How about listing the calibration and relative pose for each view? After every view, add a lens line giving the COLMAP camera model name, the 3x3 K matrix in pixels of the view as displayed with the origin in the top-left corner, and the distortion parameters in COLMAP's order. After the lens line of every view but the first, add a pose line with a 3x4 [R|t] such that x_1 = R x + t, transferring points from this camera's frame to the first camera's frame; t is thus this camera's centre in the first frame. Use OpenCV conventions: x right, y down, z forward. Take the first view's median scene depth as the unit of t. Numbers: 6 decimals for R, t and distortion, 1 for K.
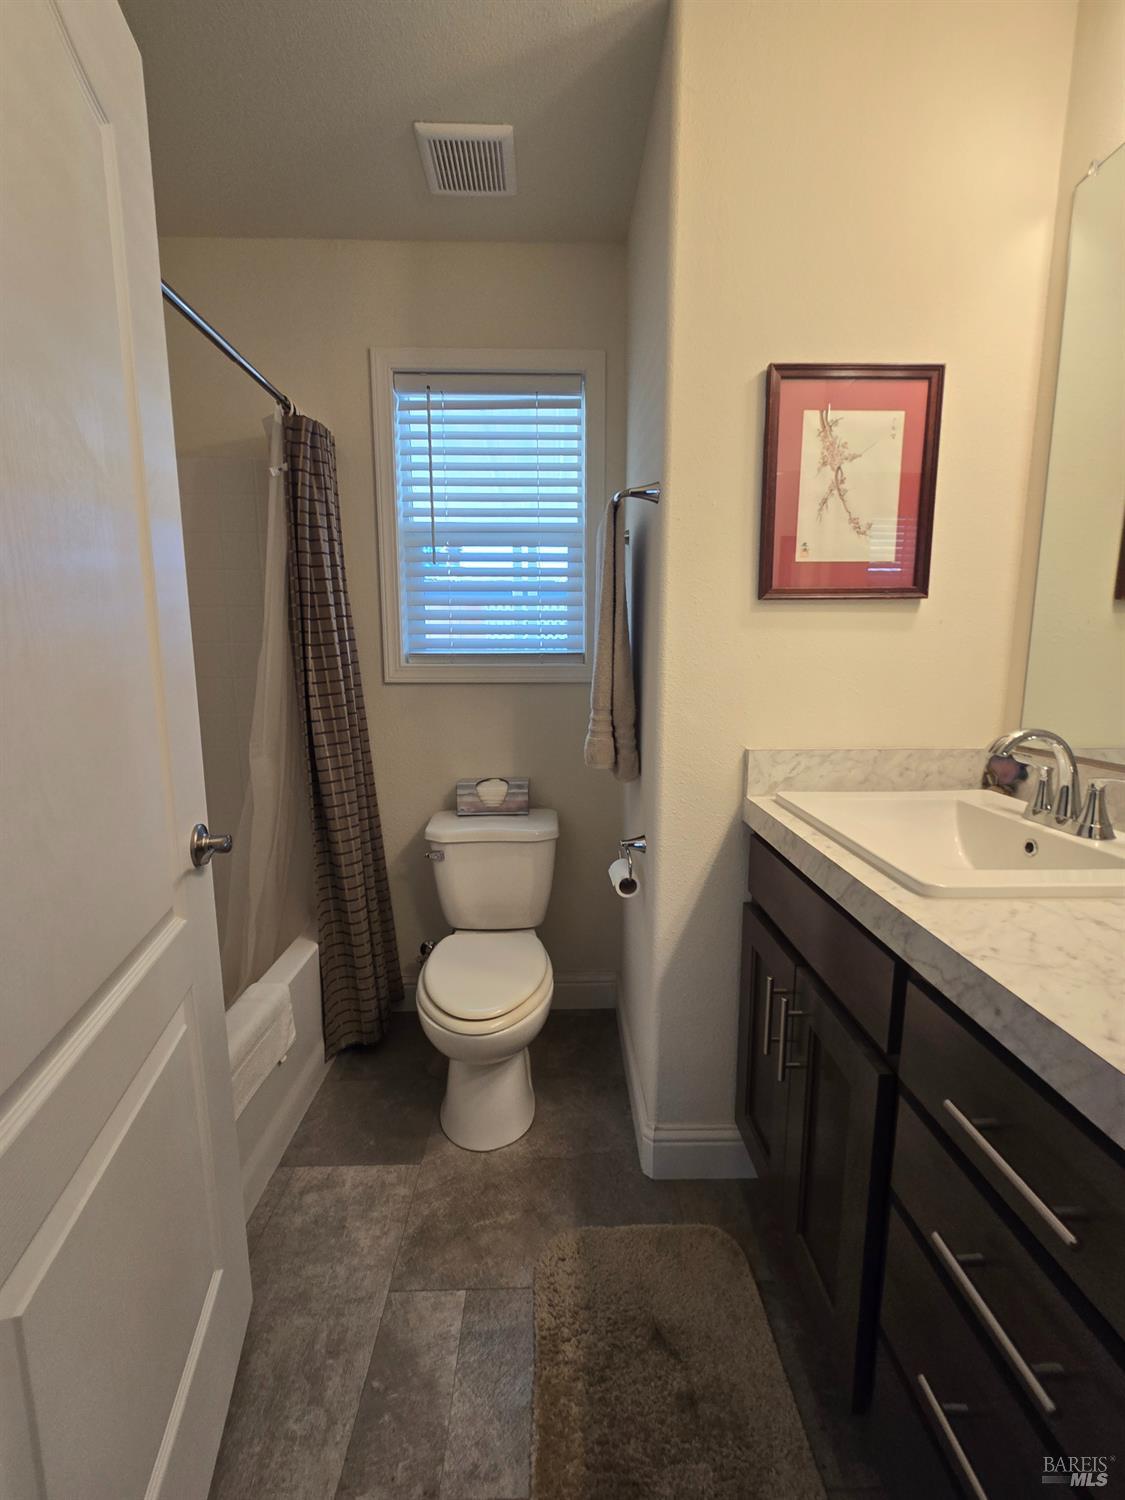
lens RADIAL K [[612.5, 0, 563.5], [0, 612.5, 751.2], [0, 0, 1]] dist [-0.000130, 0.000540]
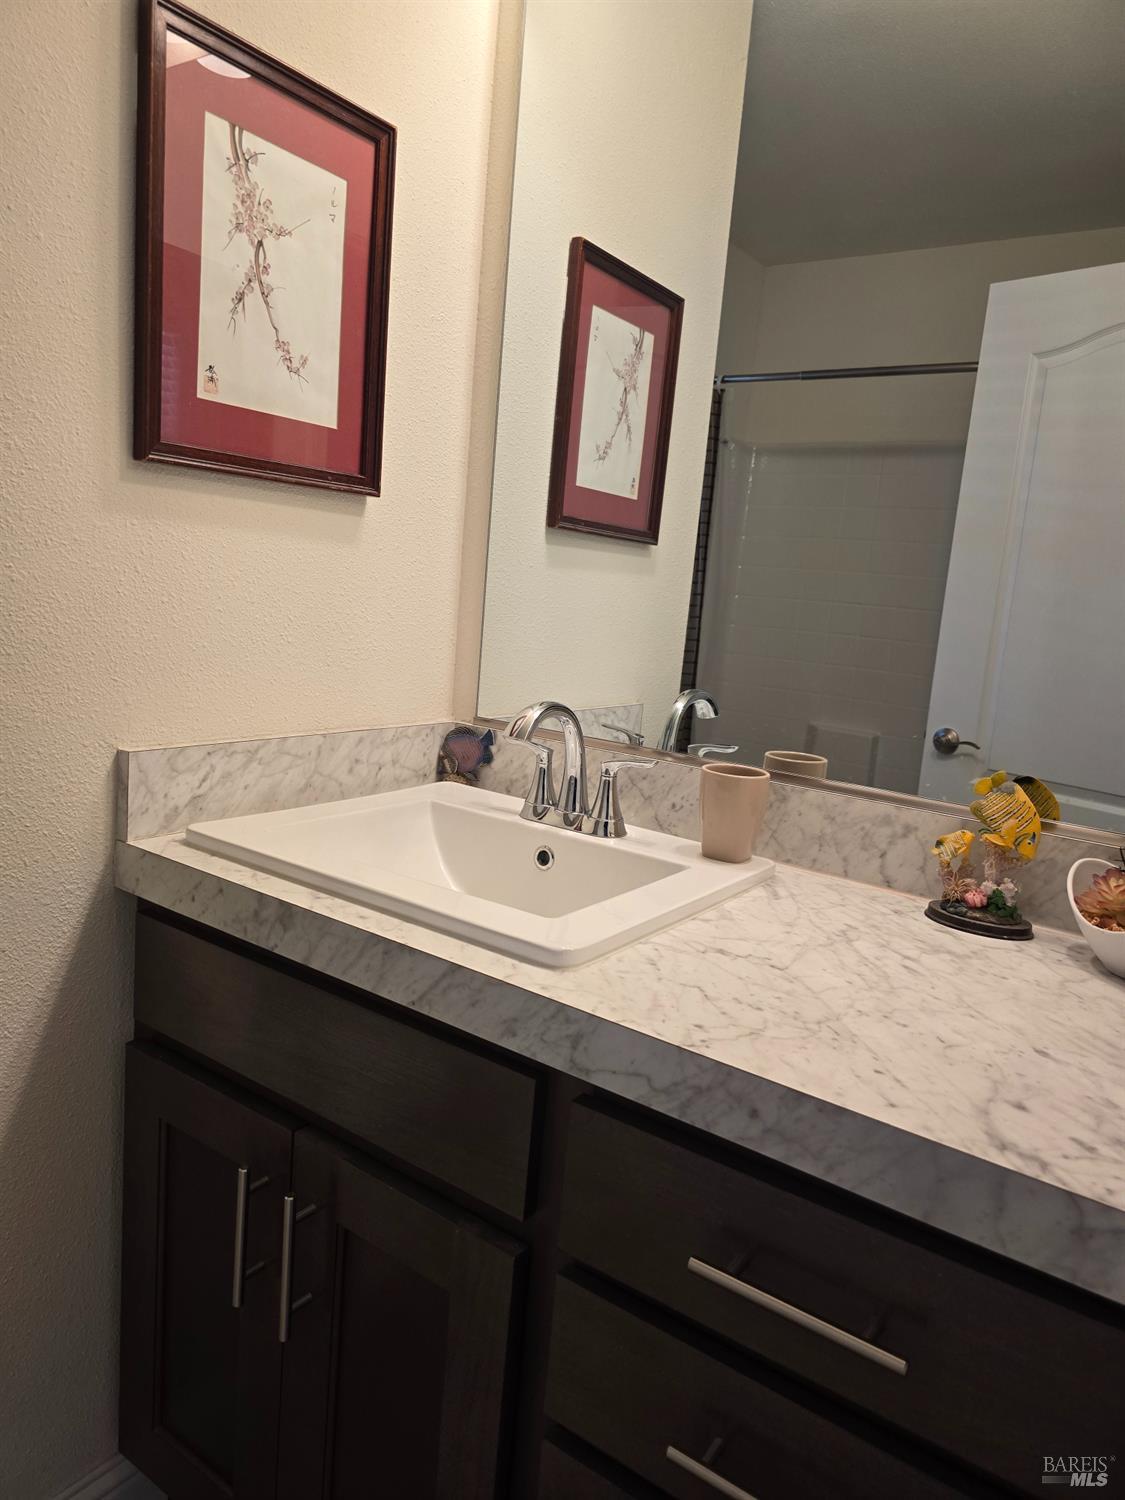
lens RADIAL K [[1016.8, 0, 562.2], [0, 1016.8, 754.3], [0, 0, 1]] dist [0.049734, -0.017137]
pose [[0.599567, -0.081340, 0.796180, -0.178768], [0.041316, 0.996641, 0.070706, -0.049658], [-0.799257, -0.009498, 0.600914, 0.203593]]
